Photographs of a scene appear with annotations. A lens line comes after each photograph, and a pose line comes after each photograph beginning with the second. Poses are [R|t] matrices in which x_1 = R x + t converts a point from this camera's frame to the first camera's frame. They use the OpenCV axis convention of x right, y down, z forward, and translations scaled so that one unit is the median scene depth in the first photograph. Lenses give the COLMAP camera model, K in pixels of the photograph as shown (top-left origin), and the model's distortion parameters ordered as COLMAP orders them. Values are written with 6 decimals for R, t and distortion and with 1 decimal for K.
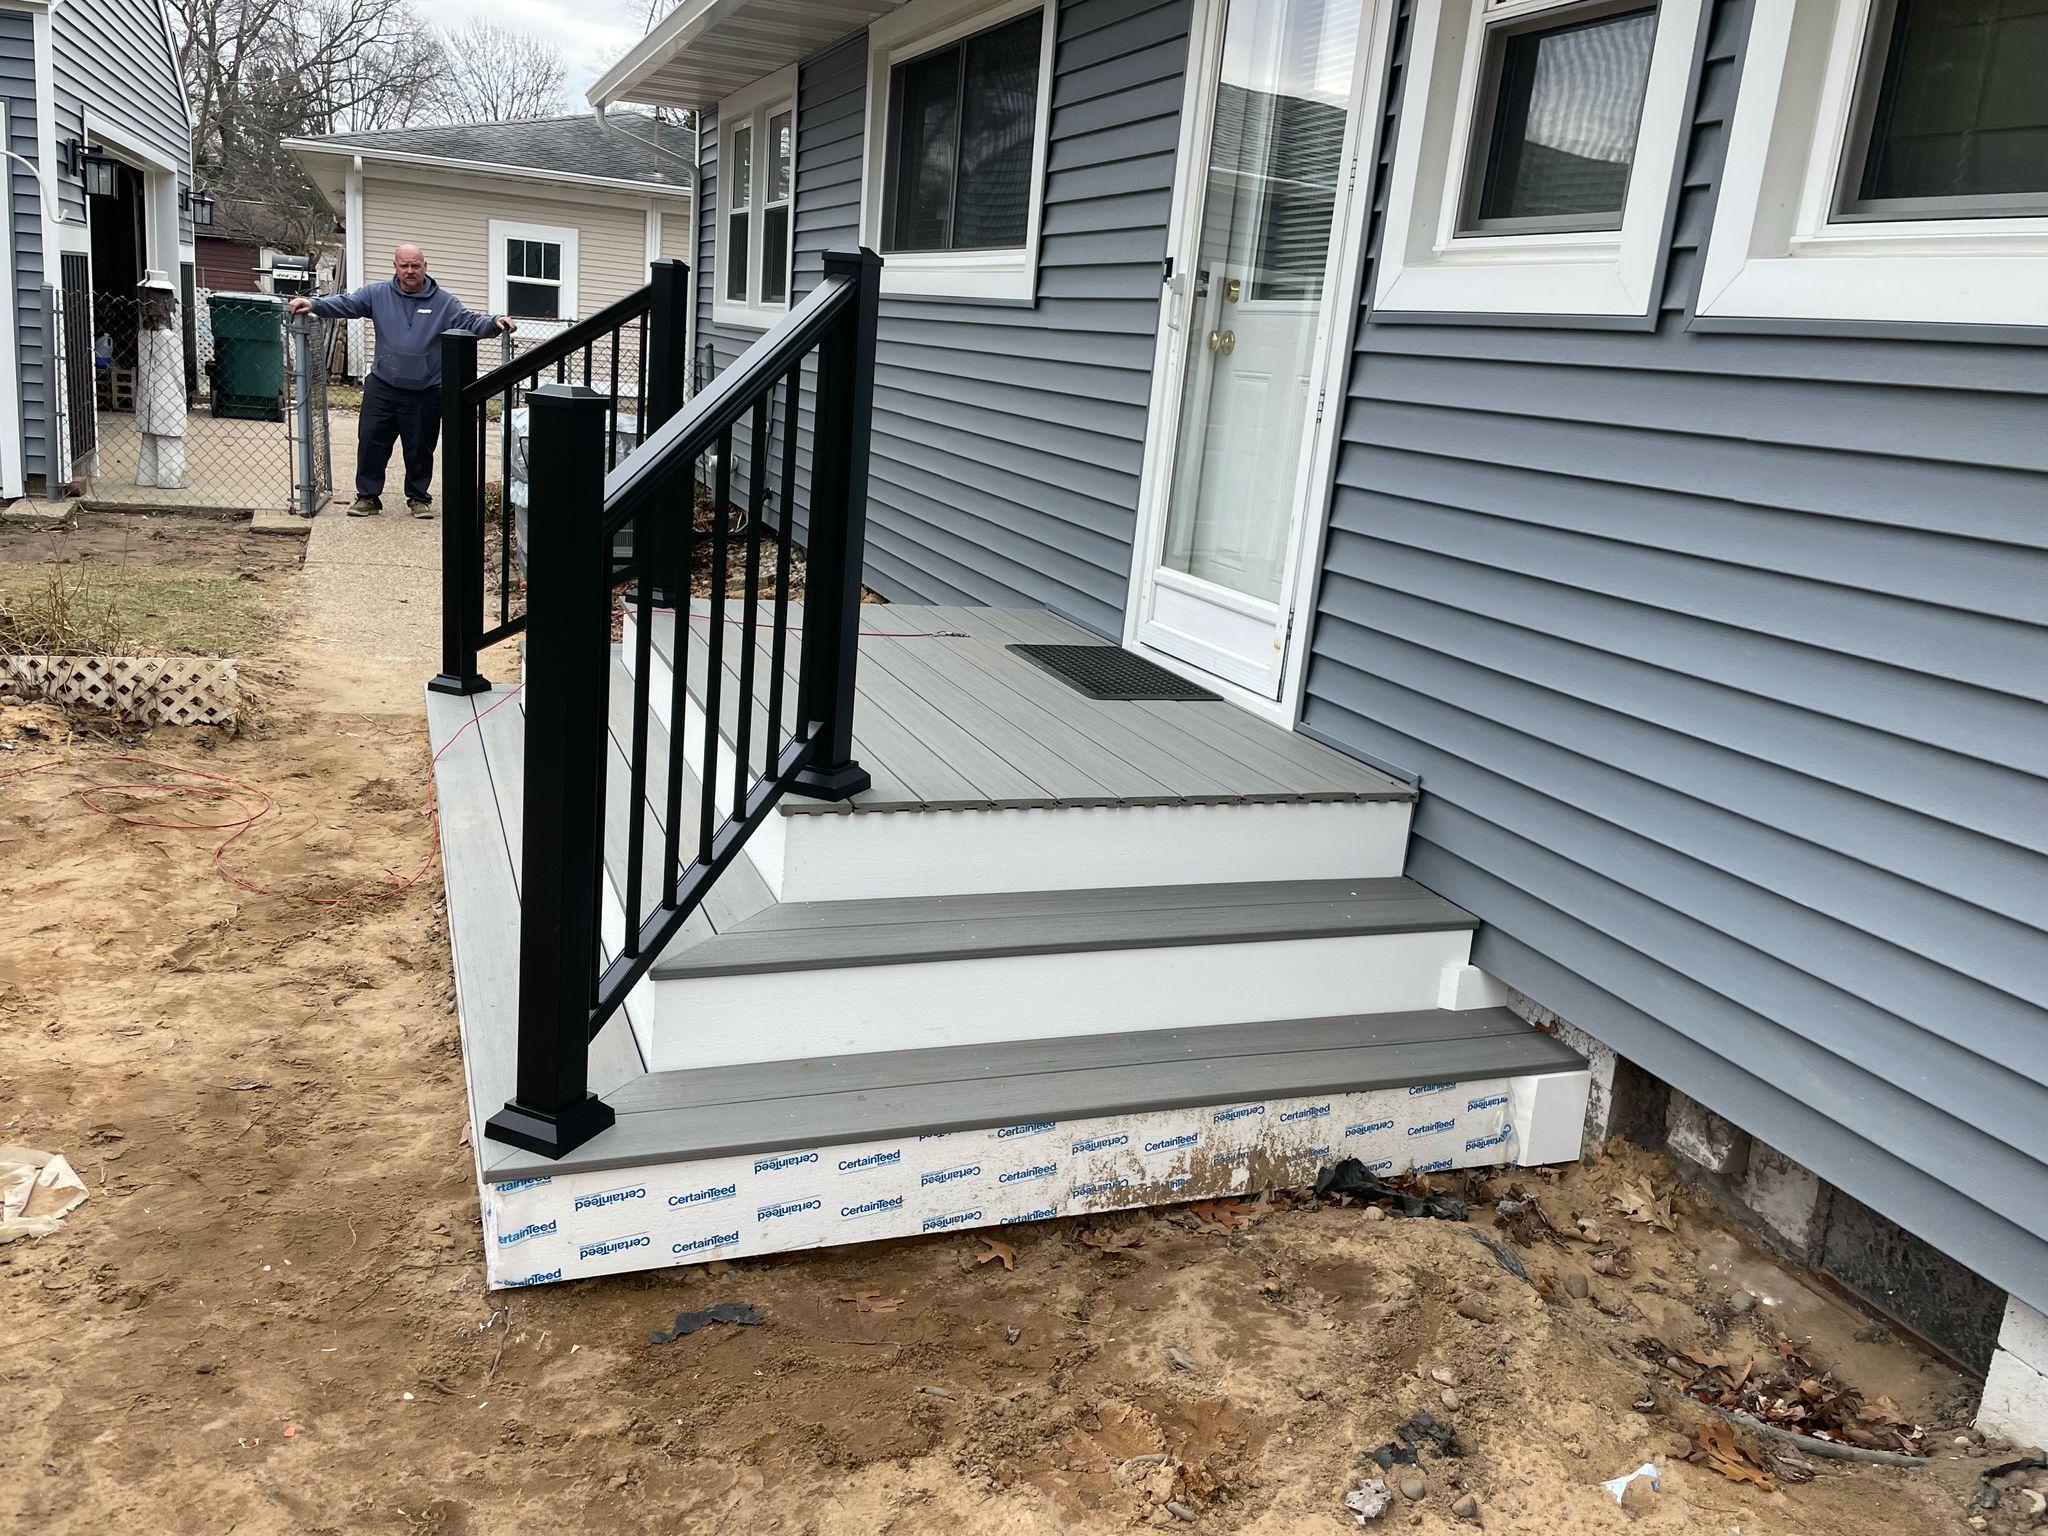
lens RADIAL K [[1542.3, 0, 1034.3], [0, 1542.3, 751.6], [0, 0, 1]] dist [0.083102, -0.116215]
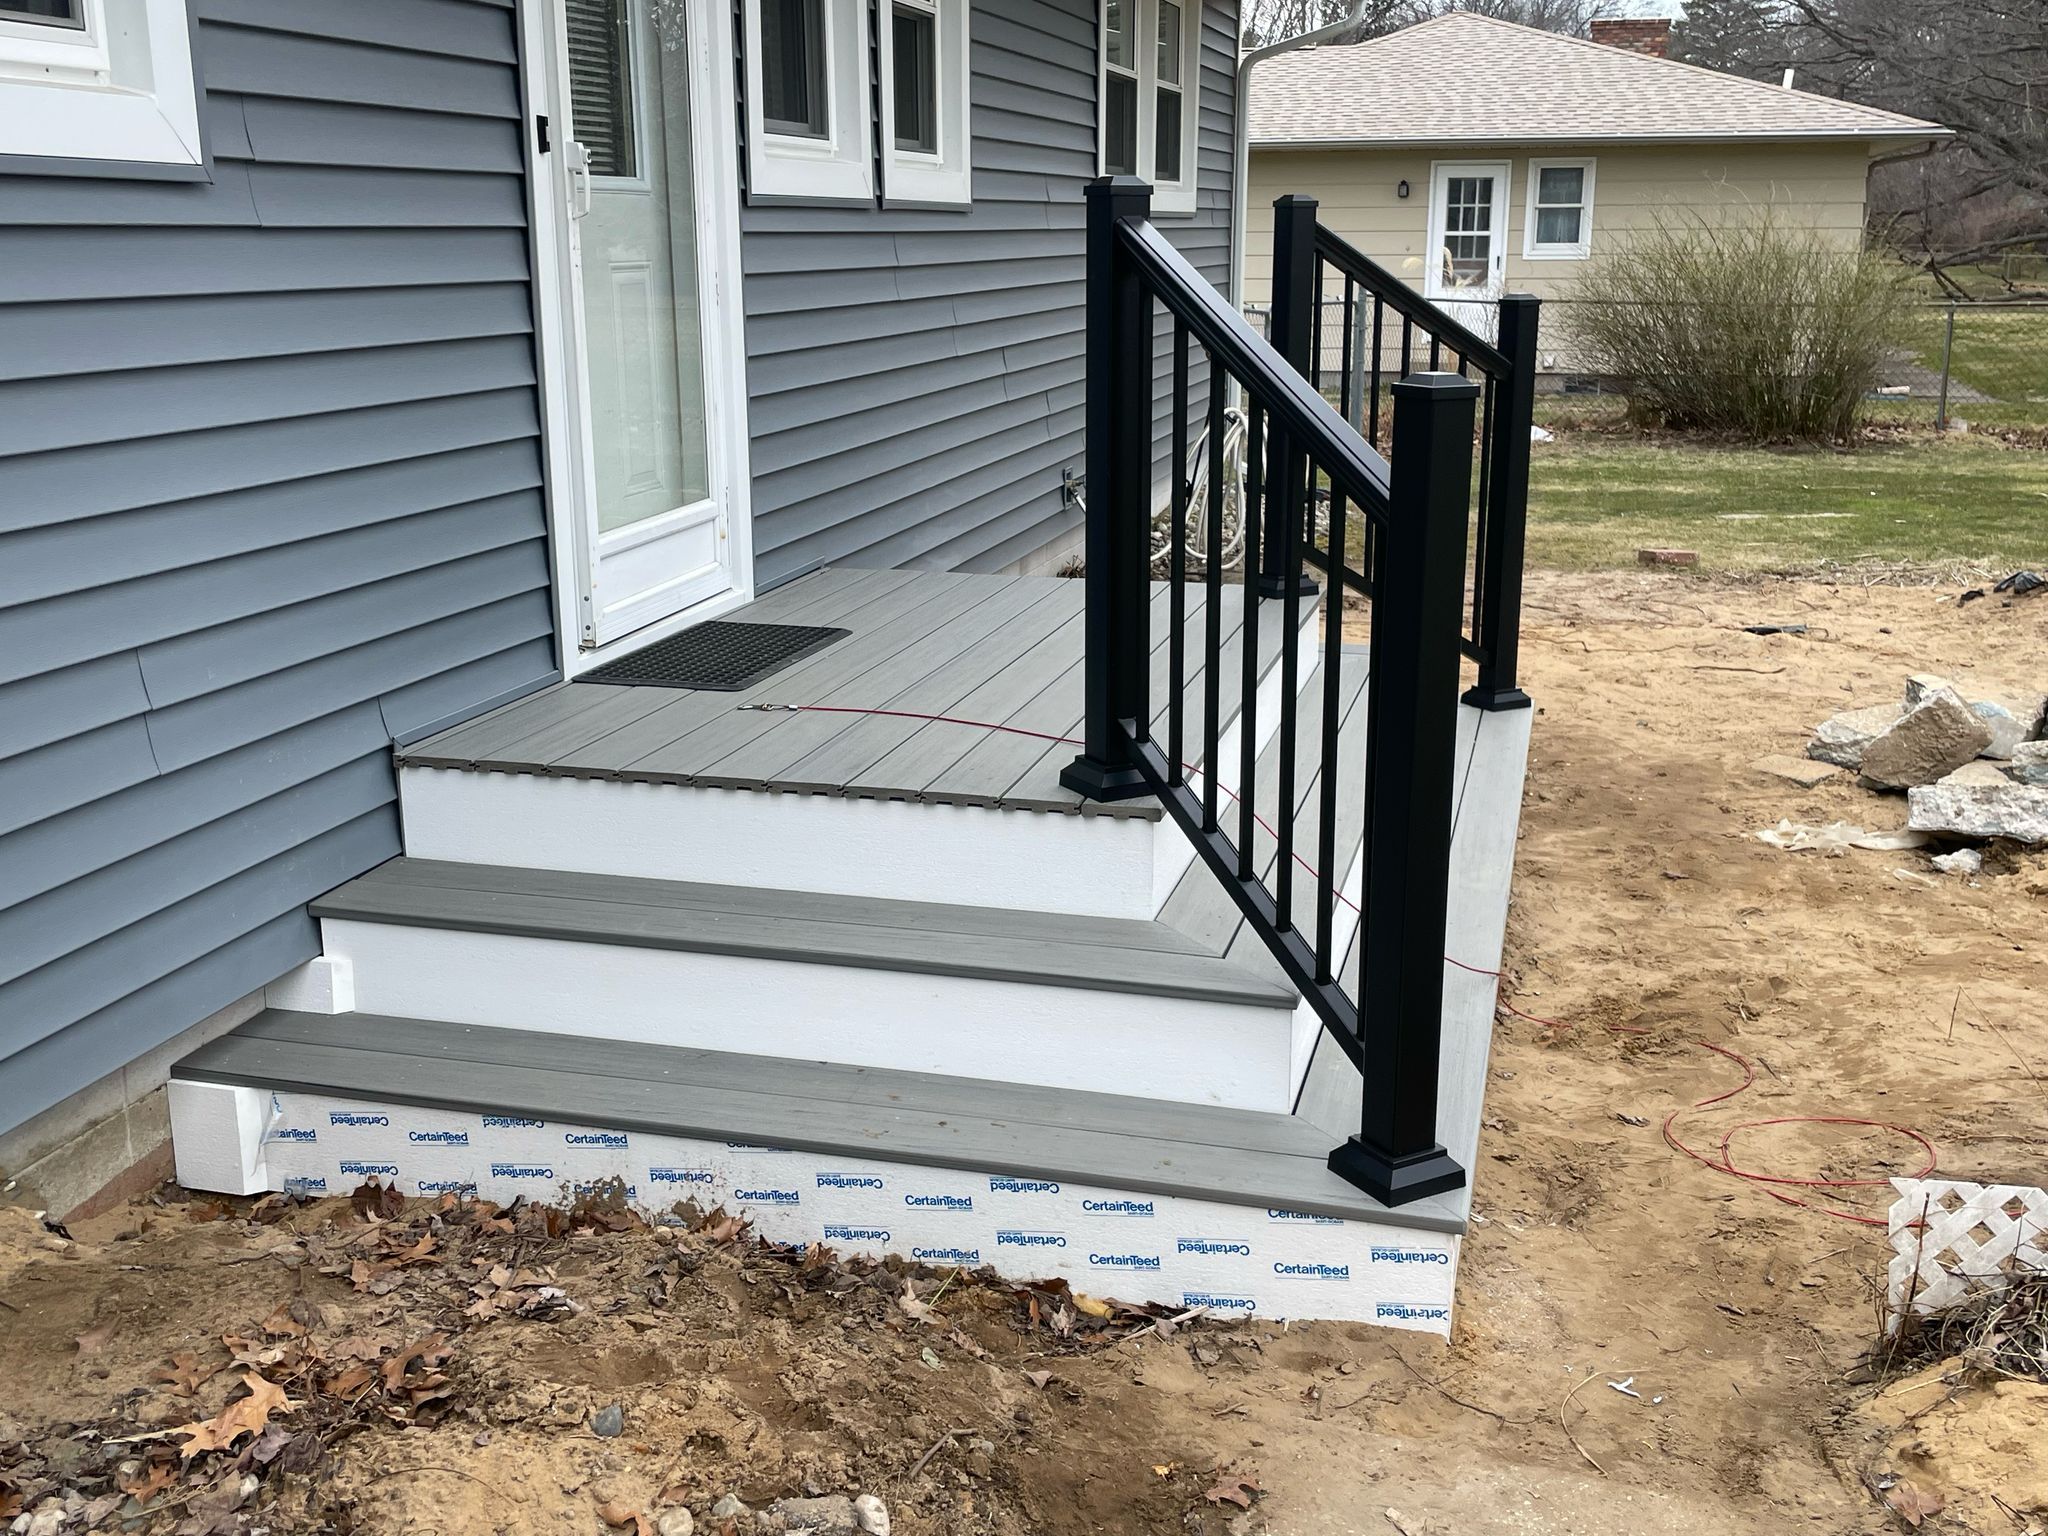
lens RADIAL K [[2088.8, 0, 1024.0], [0, 2088.8, 768.0], [0, 0, 1]] dist [0.017770, 0.008389]
pose [[-0.796144, -0.229505, 0.559895, -0.869105], [0.091898, 0.868690, 0.486757, -0.638983], [-0.598088, 0.438982, -0.670512, 2.075206]]
